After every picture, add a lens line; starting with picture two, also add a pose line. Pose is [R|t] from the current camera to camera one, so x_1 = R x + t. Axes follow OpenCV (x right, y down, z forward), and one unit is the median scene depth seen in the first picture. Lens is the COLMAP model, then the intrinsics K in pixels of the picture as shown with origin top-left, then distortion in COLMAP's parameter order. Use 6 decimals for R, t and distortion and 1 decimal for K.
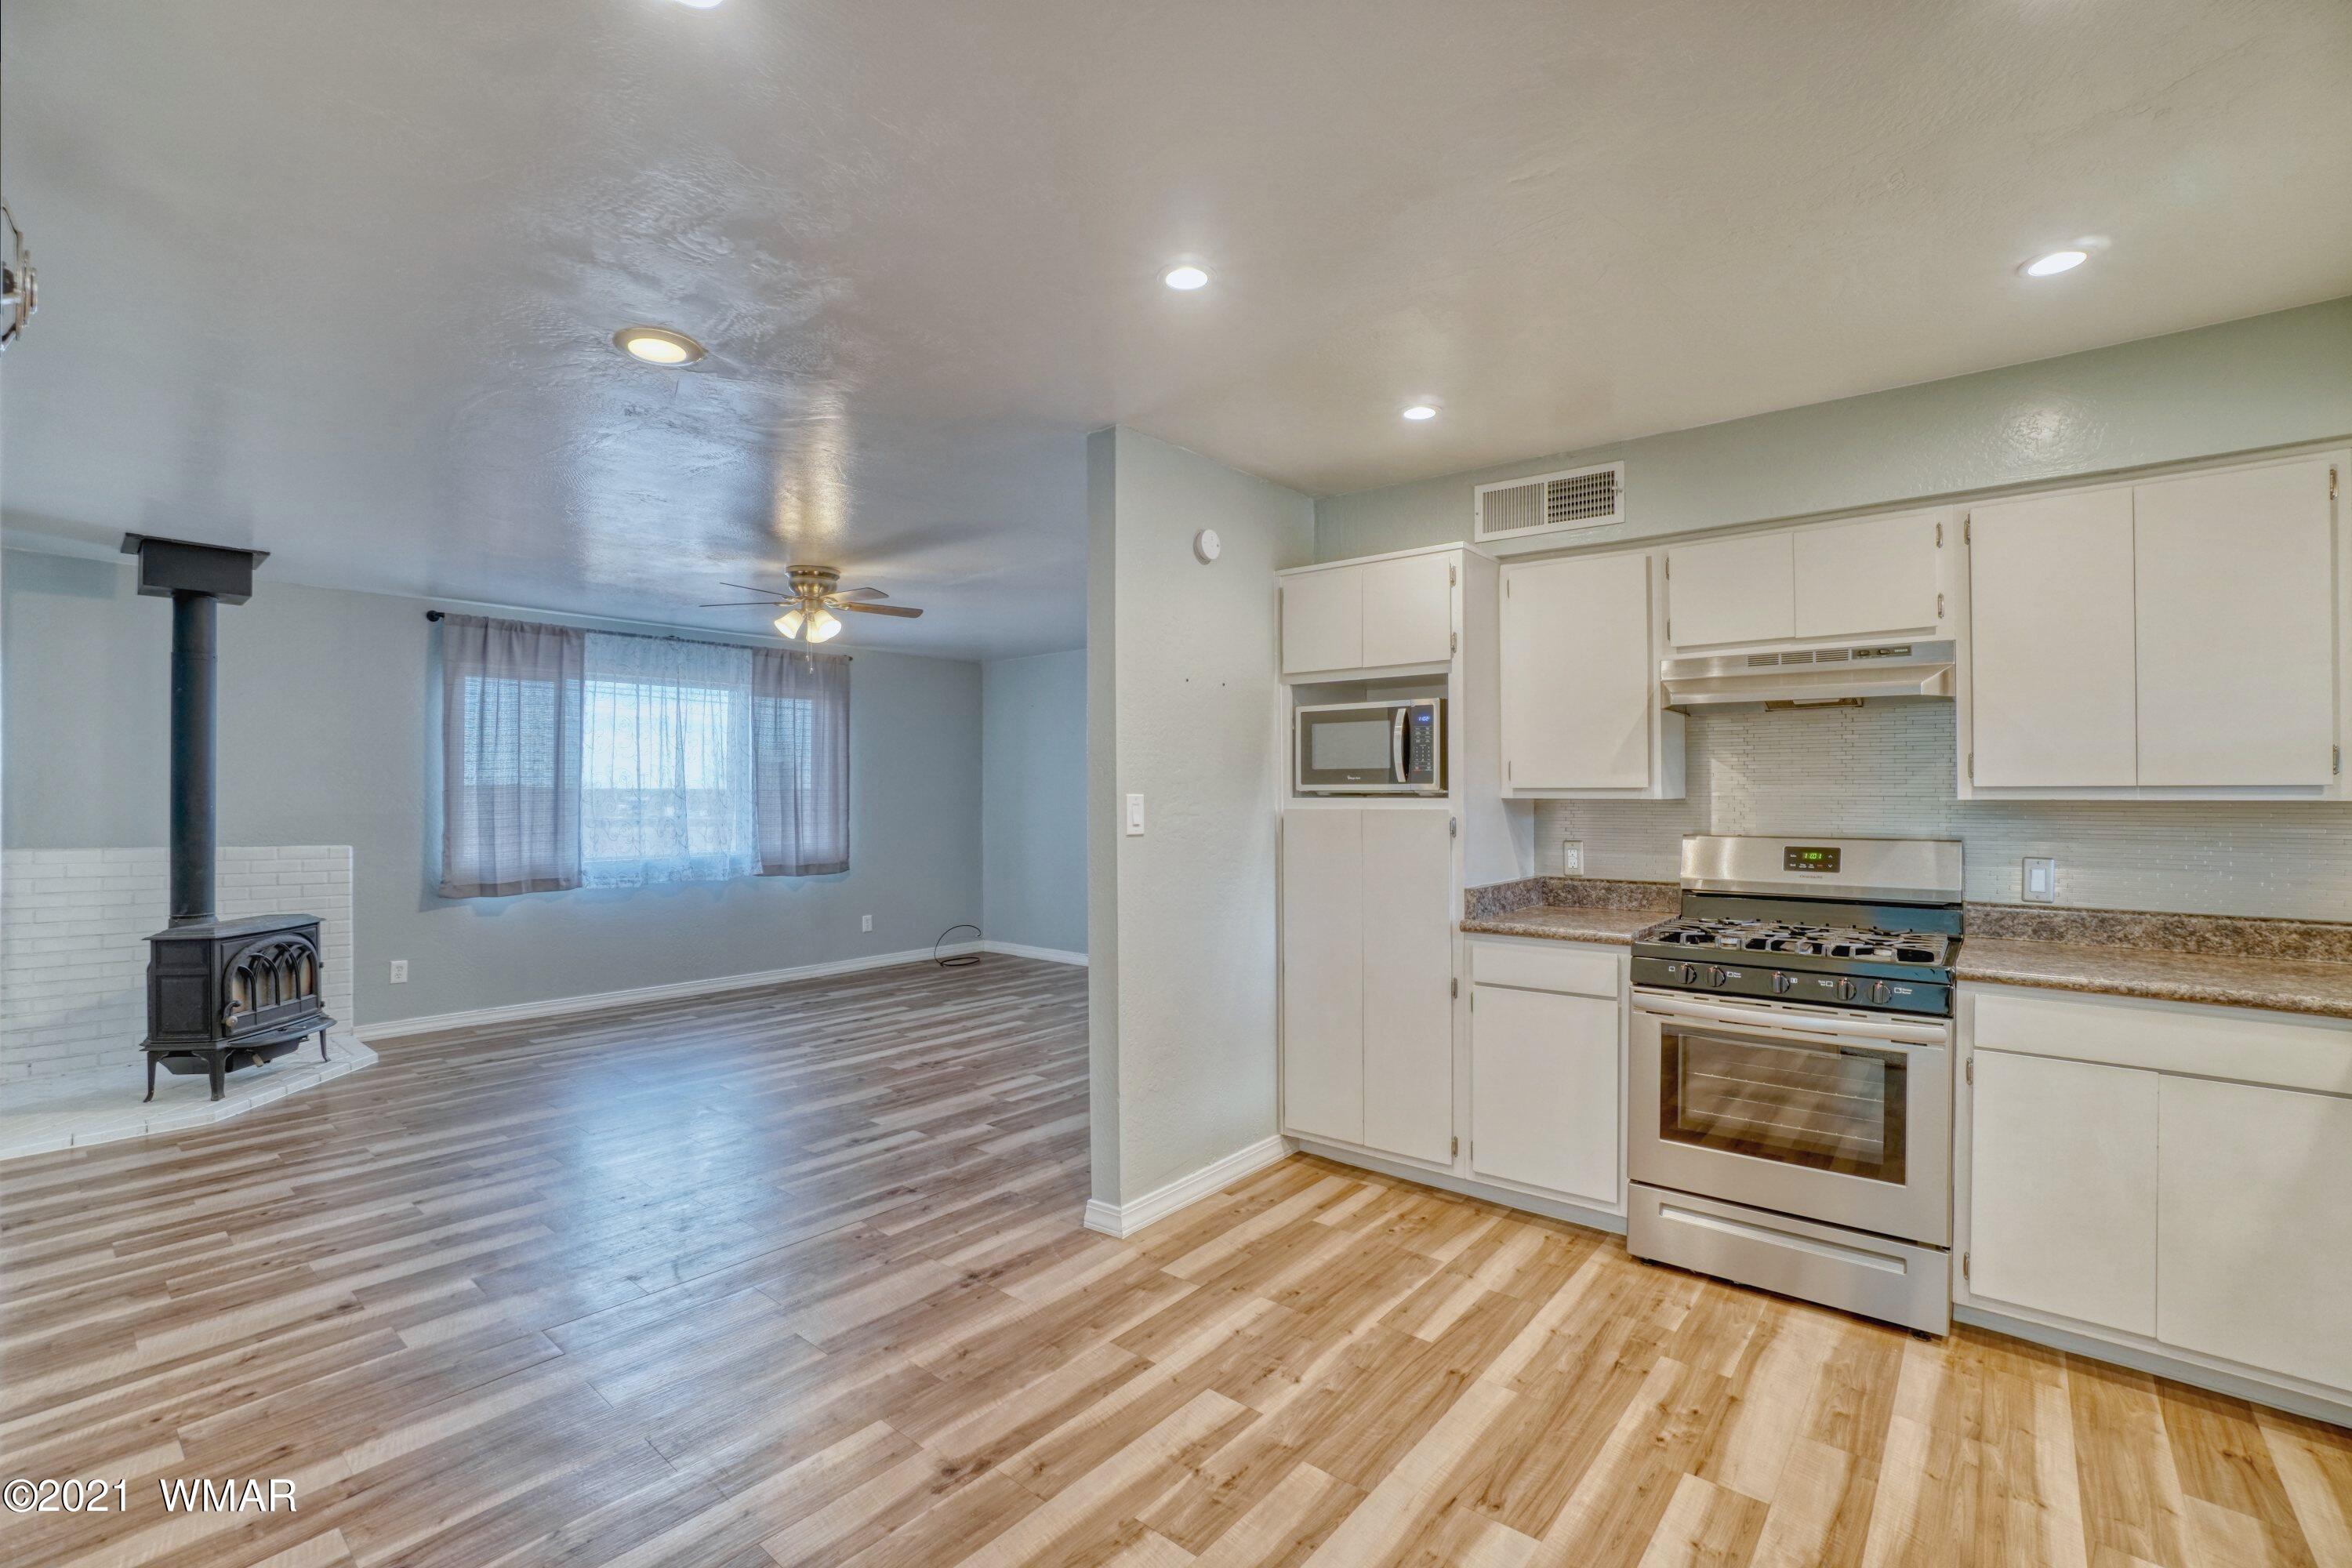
lens RADIAL K [[1020.5, 0, 1187.6], [0, 1020.5, 776.7], [0, 0, 1]] dist [-0.060000, 0.014400]
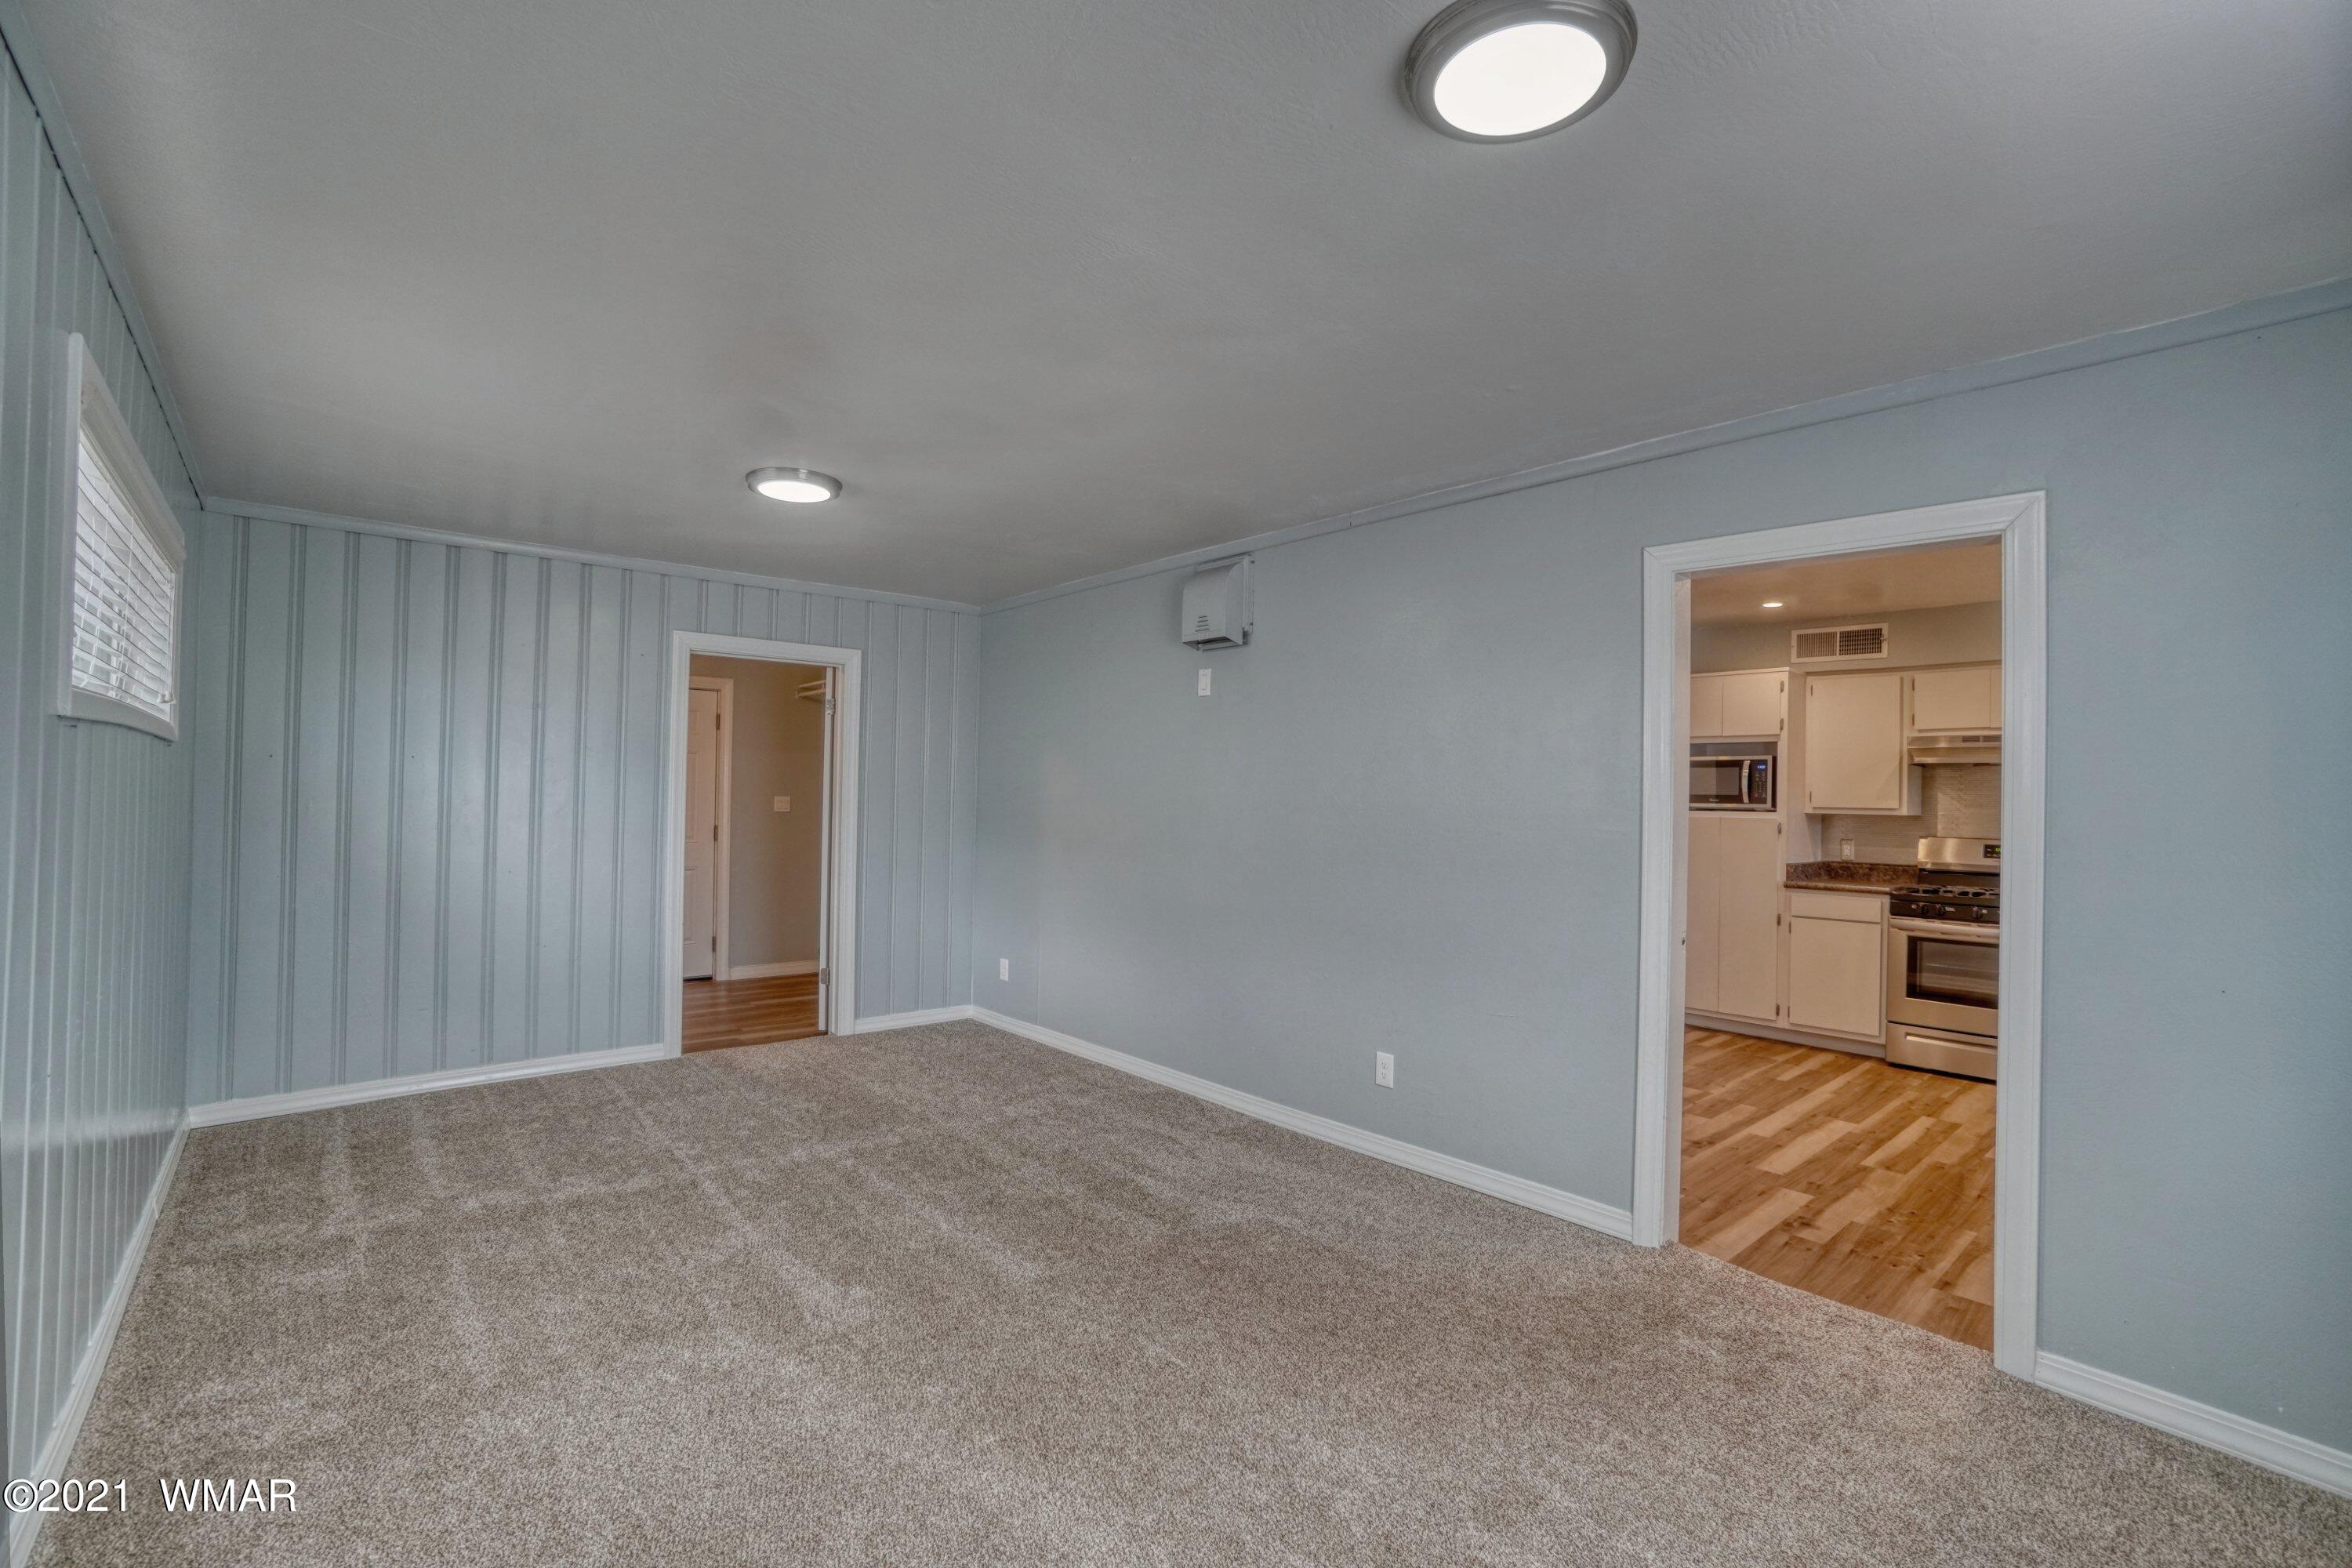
lens RADIAL K [[1044.6, 0, 1169.1], [0, 1044.6, 786.3], [0, 0, 1]] dist [-0.069763, 0.025328]
pose [[0.985489, 0.015154, -0.169063, -0.502573], [-0.014673, 0.999884, 0.004098, -0.016739], [0.169106, -0.001558, 0.985597, -0.964145]]
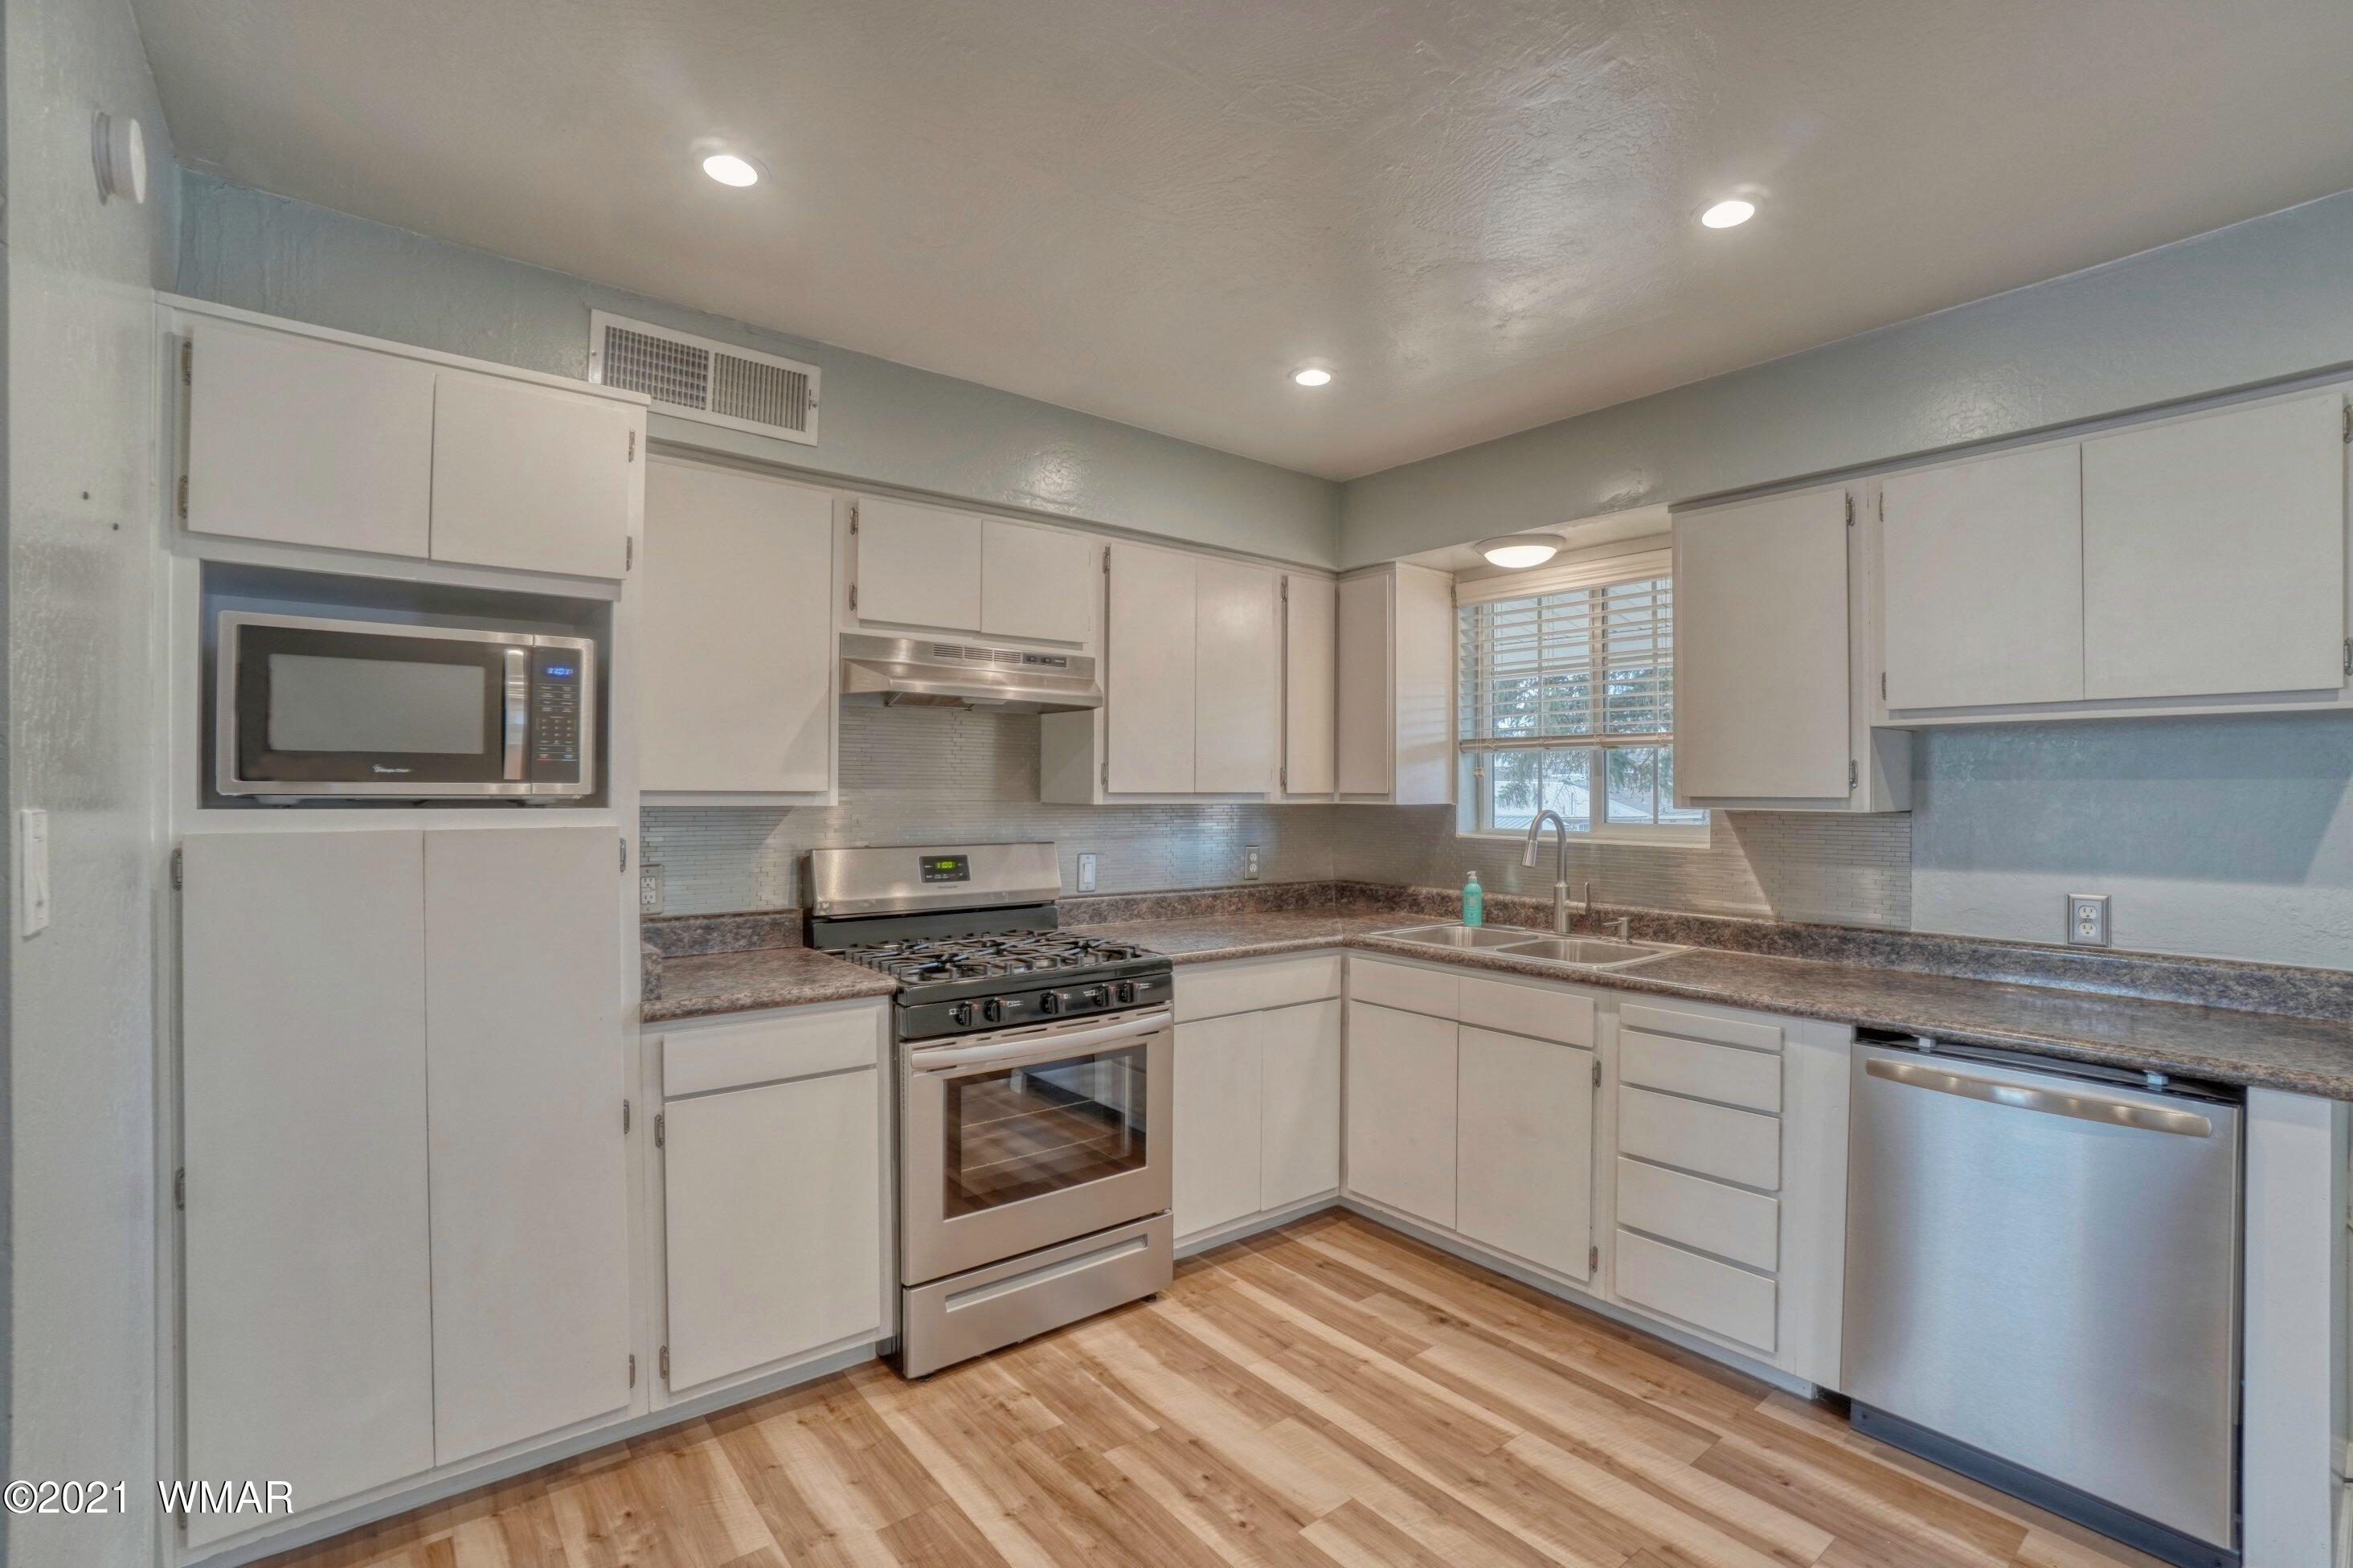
lens RADIAL K [[1045.1, 0, 1169.6], [0, 1045.1, 786.3], [0, 0, 1]] dist [-0.069763, 0.025328]
pose [[0.206196, 0.007778, 0.978480, -0.279964], [-0.017448, 0.999839, -0.004271, 0.005600], [-0.978355, -0.016192, 0.206299, 0.567177]]
